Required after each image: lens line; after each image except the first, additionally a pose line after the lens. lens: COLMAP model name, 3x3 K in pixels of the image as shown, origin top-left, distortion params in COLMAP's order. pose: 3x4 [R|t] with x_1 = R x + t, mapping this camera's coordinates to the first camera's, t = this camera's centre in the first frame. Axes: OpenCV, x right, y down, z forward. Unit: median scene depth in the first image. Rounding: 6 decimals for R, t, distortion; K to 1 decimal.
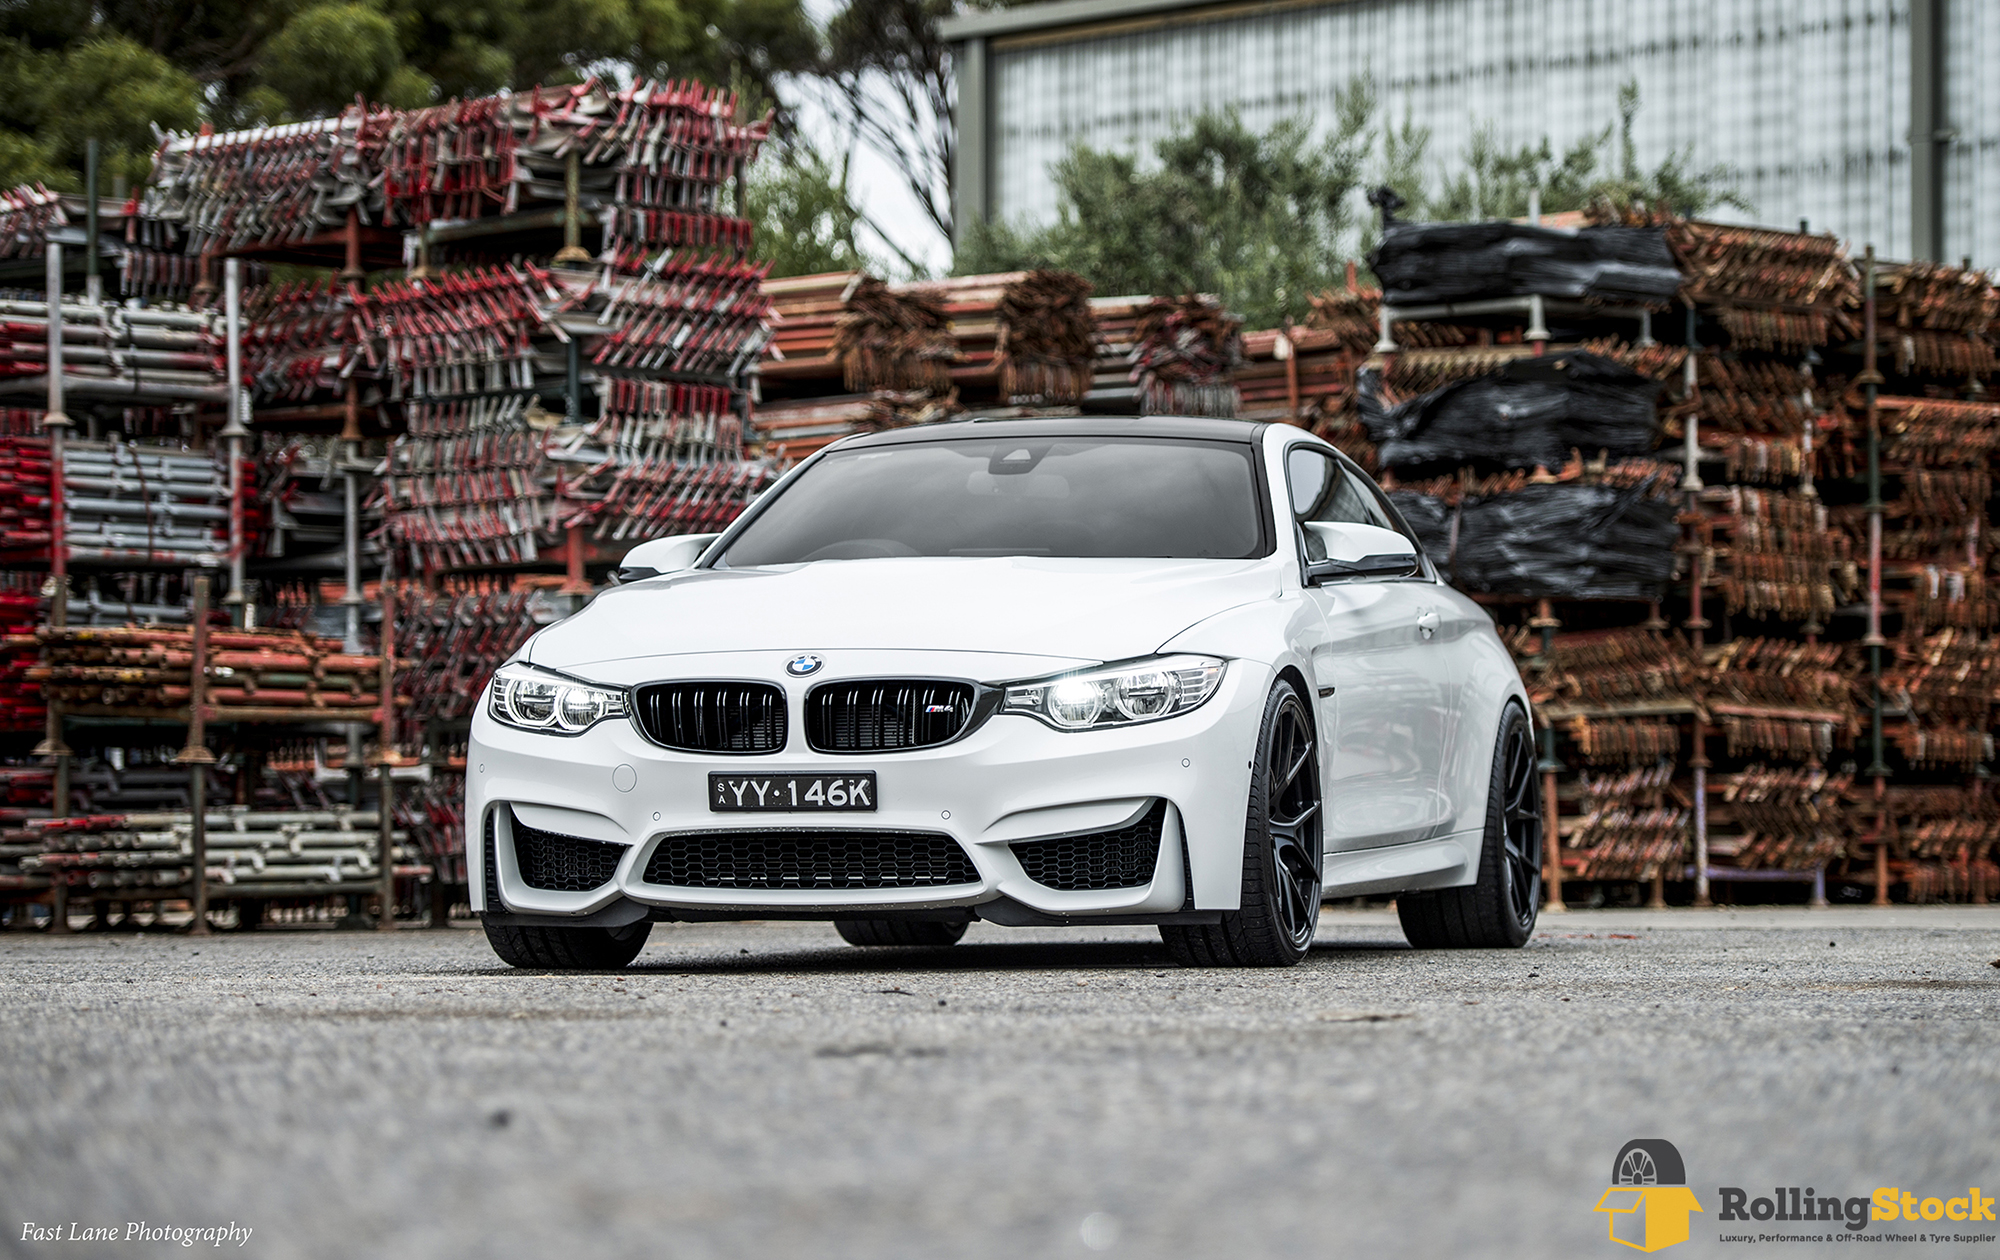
lens RADIAL K [[6004.9, 0, 997.4], [0, 6004.9, 632.5], [0, 0, 1]] dist [0.196157, 0.000000]
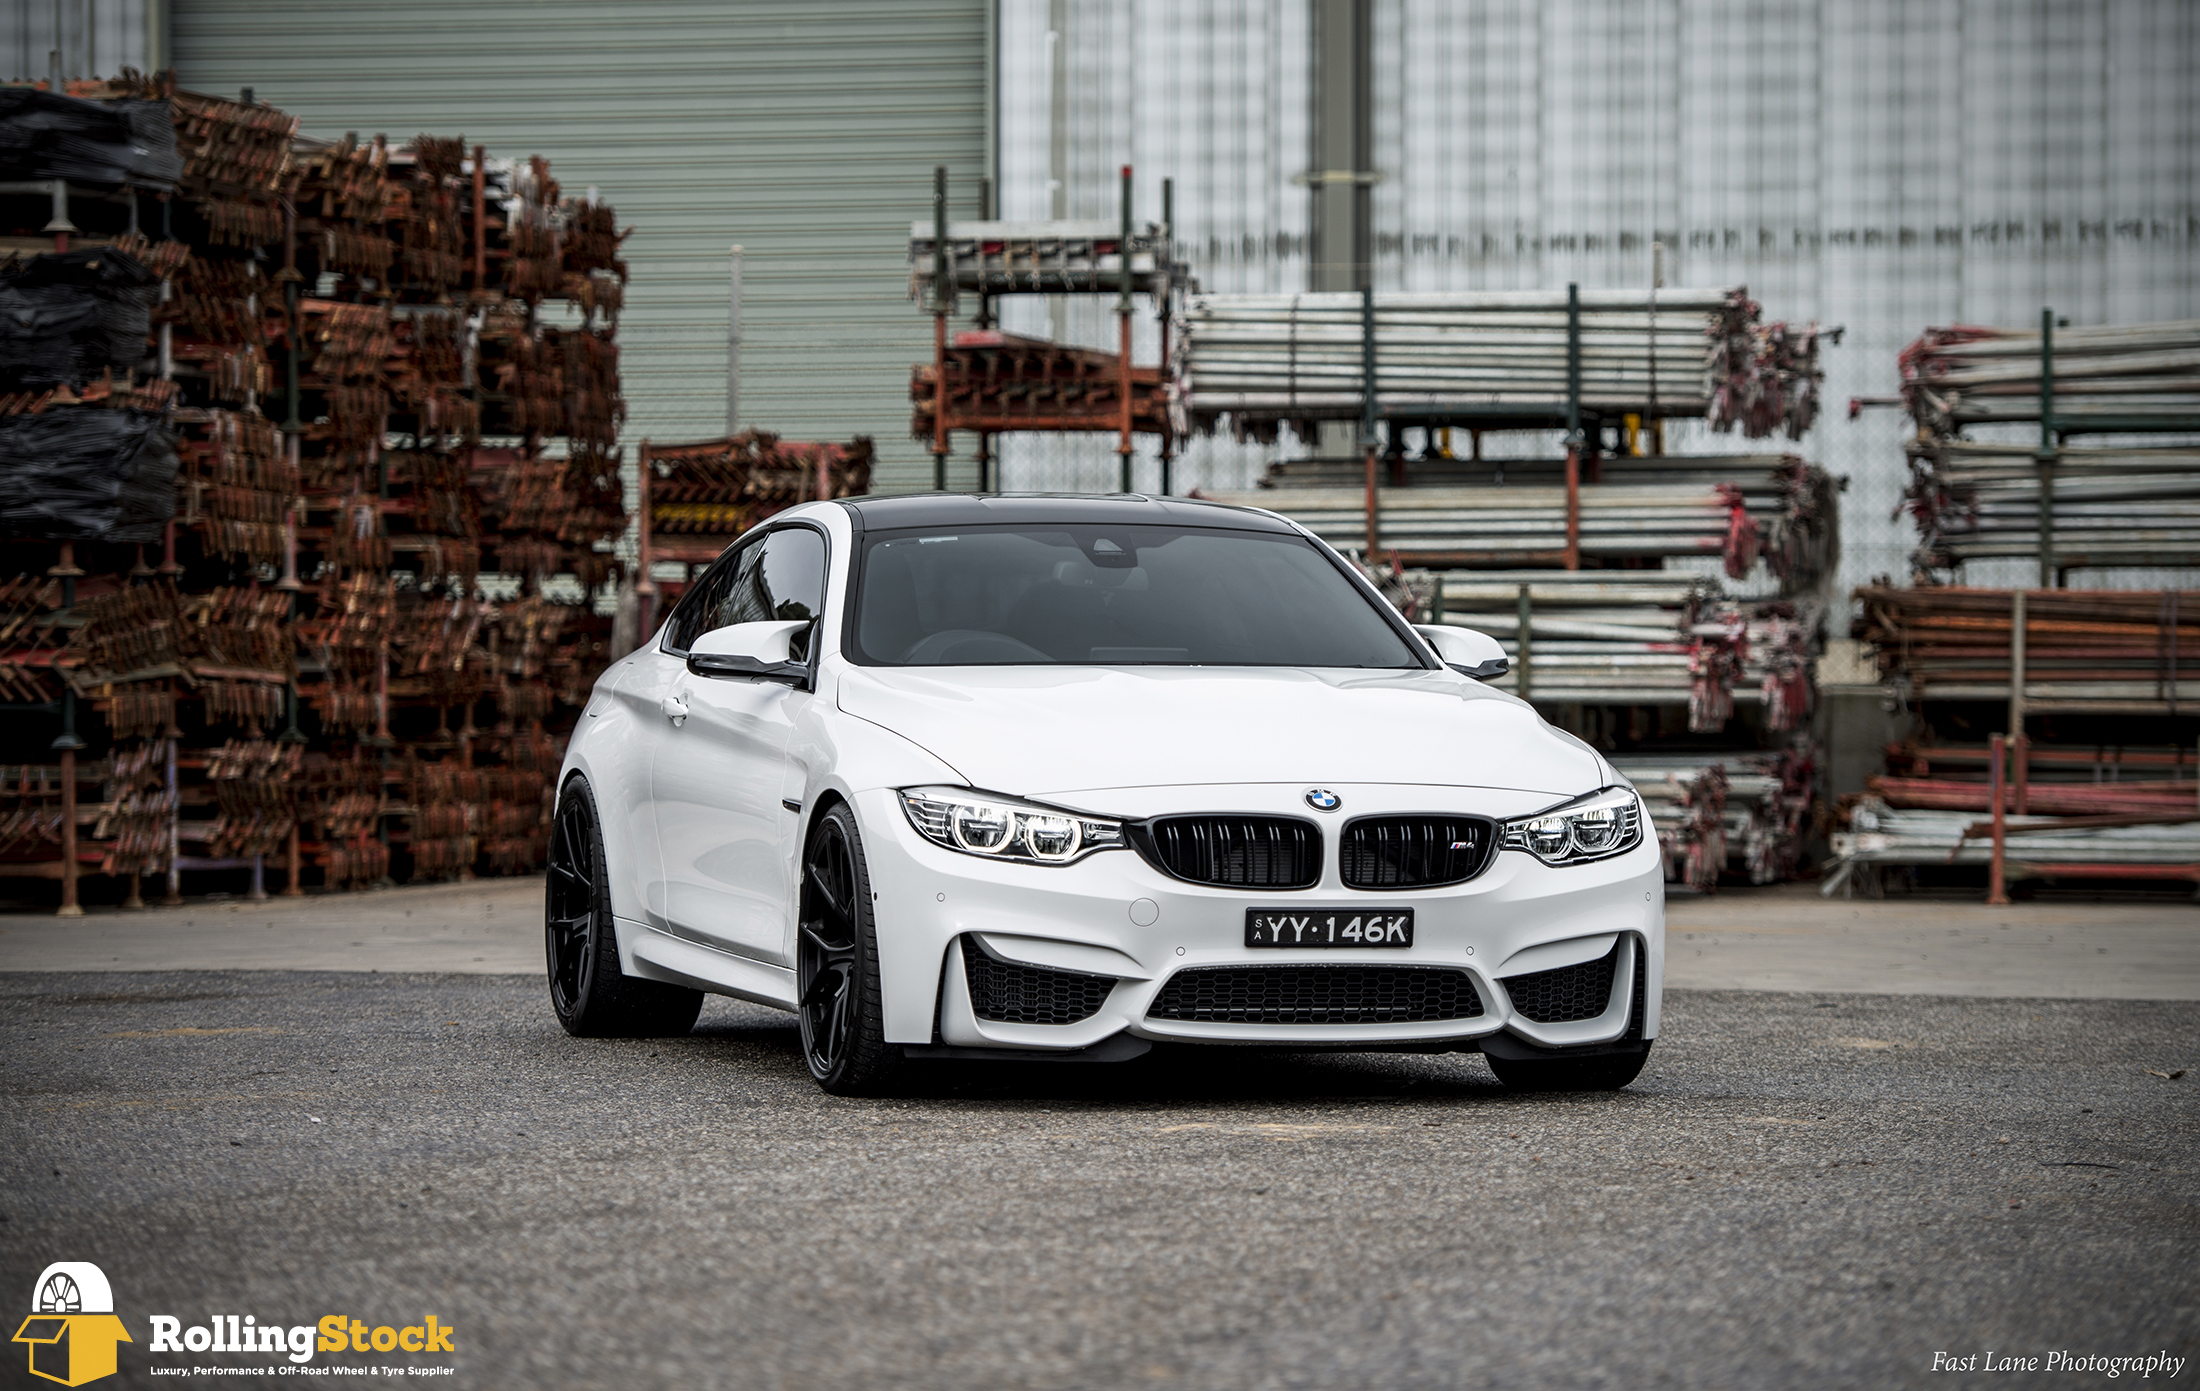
lens RADIAL K [[8273.7, 0, 1103.4], [0, 8273.7, 686.8], [0, 0, 1]] dist [0.764889, 0.000000]
pose [[0.864332, 0.006976, 0.502873, -0.371682], [-0.027522, 0.999062, 0.033445, -0.028658], [-0.502168, -0.042748, 0.863713, -0.082291]]
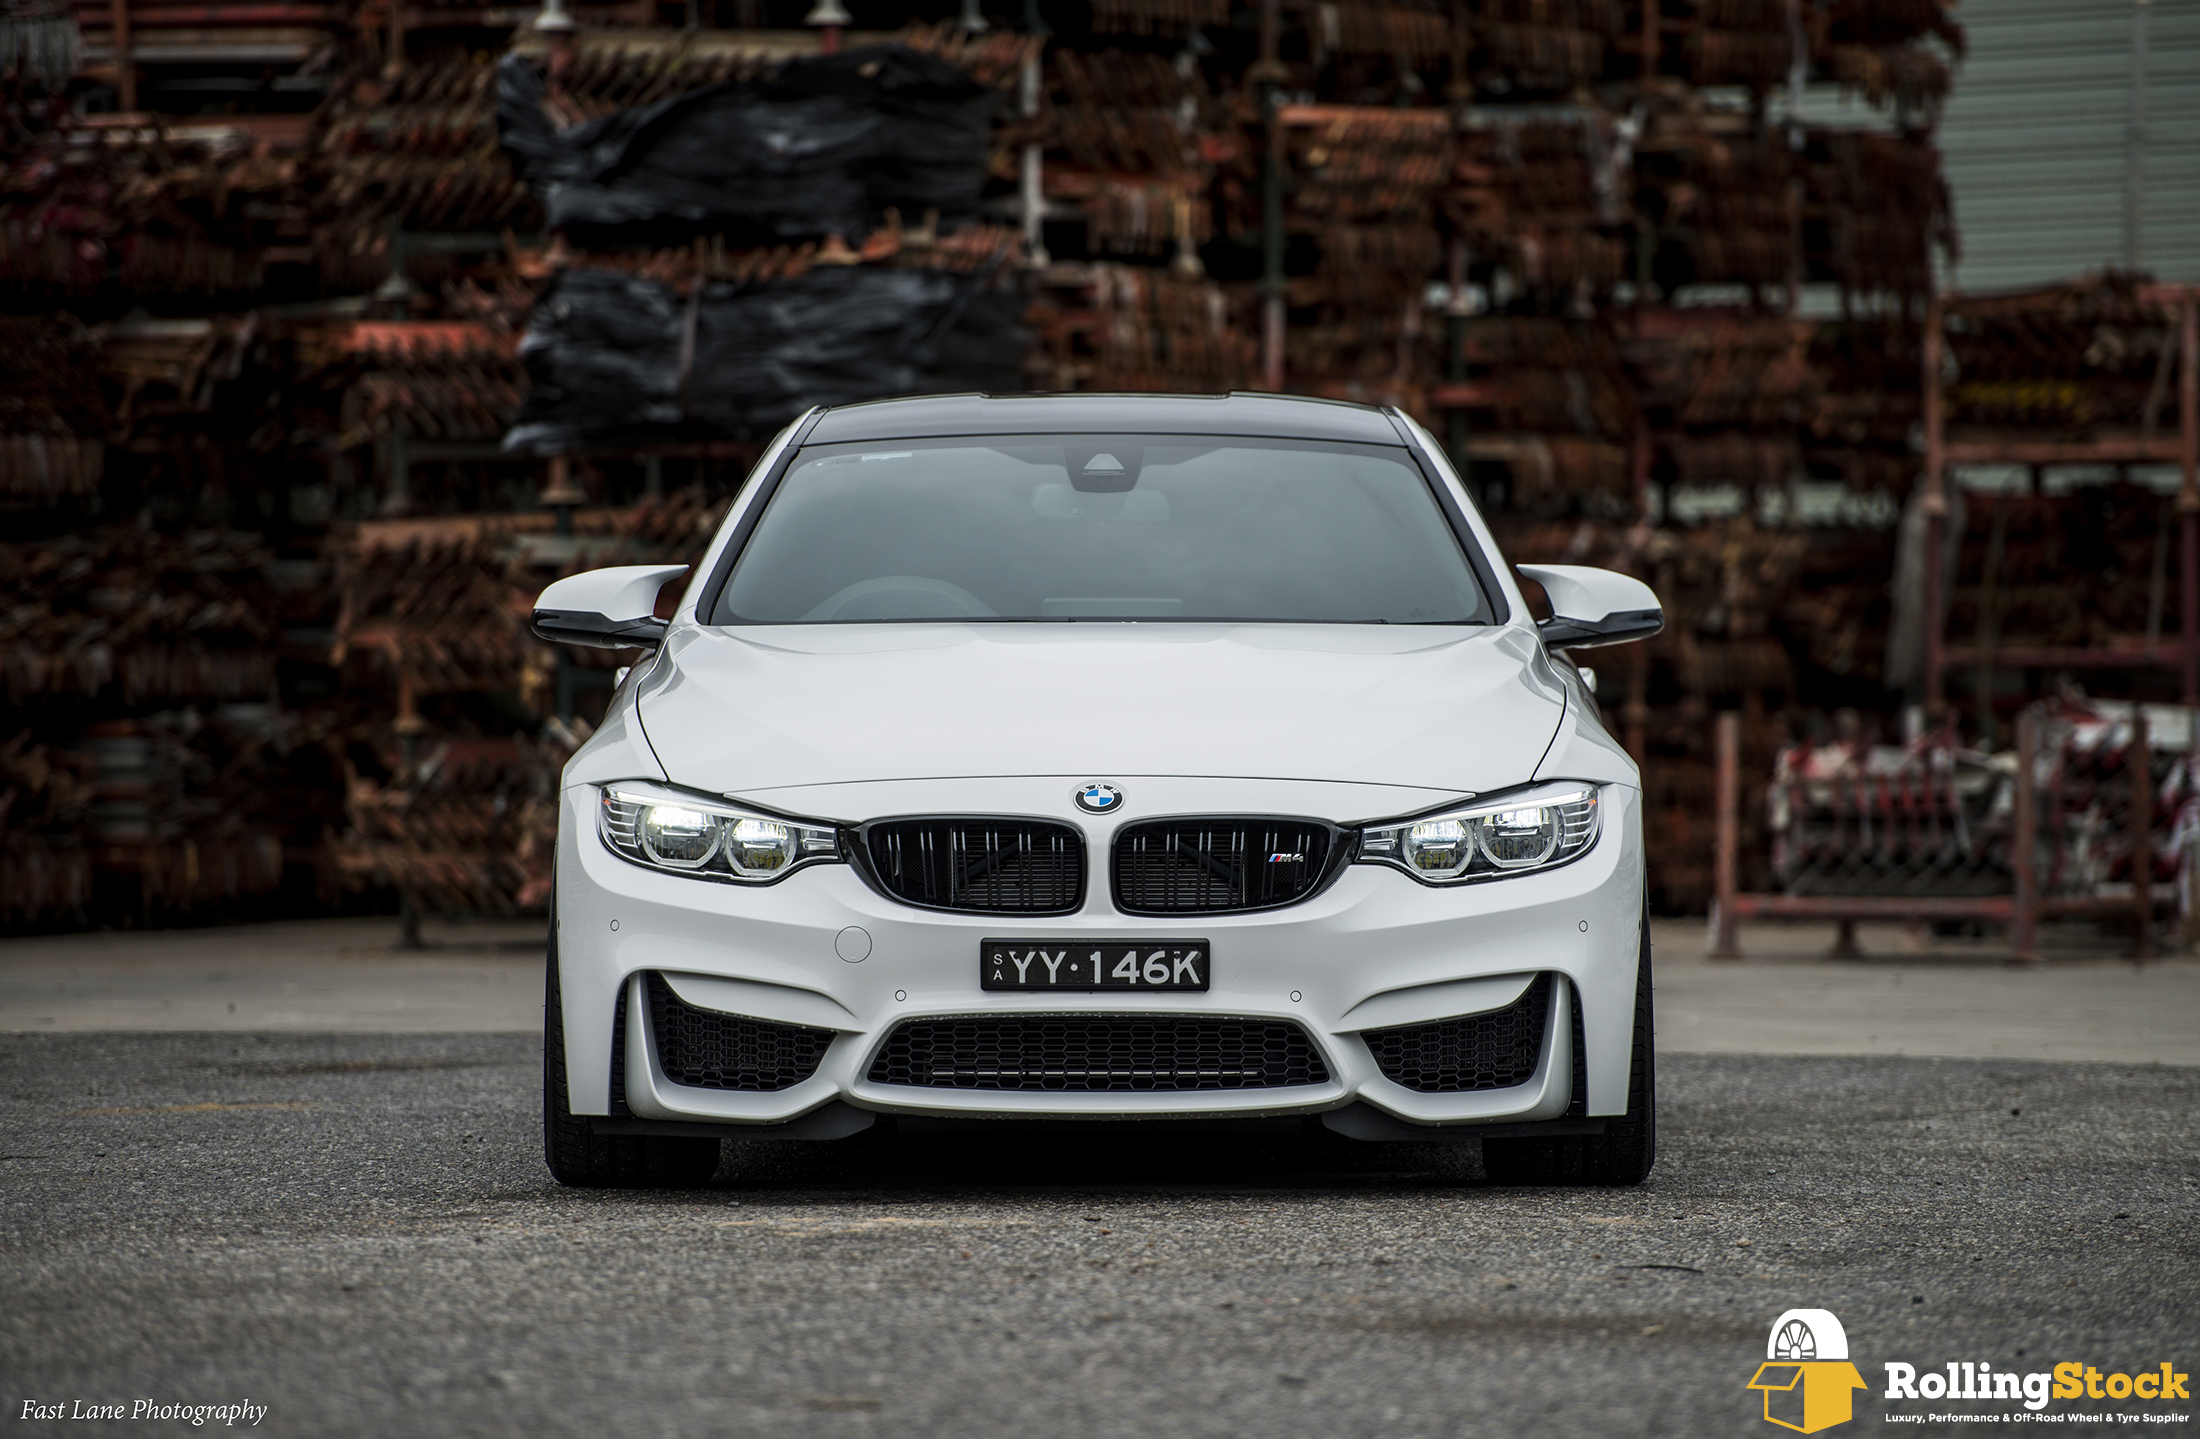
lens RADIAL K [[13068.6, 0, 1094.4], [0, 13068.6, 718.6], [0, 0, 1]] dist [3.012555, 0.000000]
pose [[0.966782, 0.002232, 0.255594, -0.225069], [-0.014151, 0.998896, 0.044802, -0.038892], [-0.255211, -0.046931, 0.965746, -0.296478]]
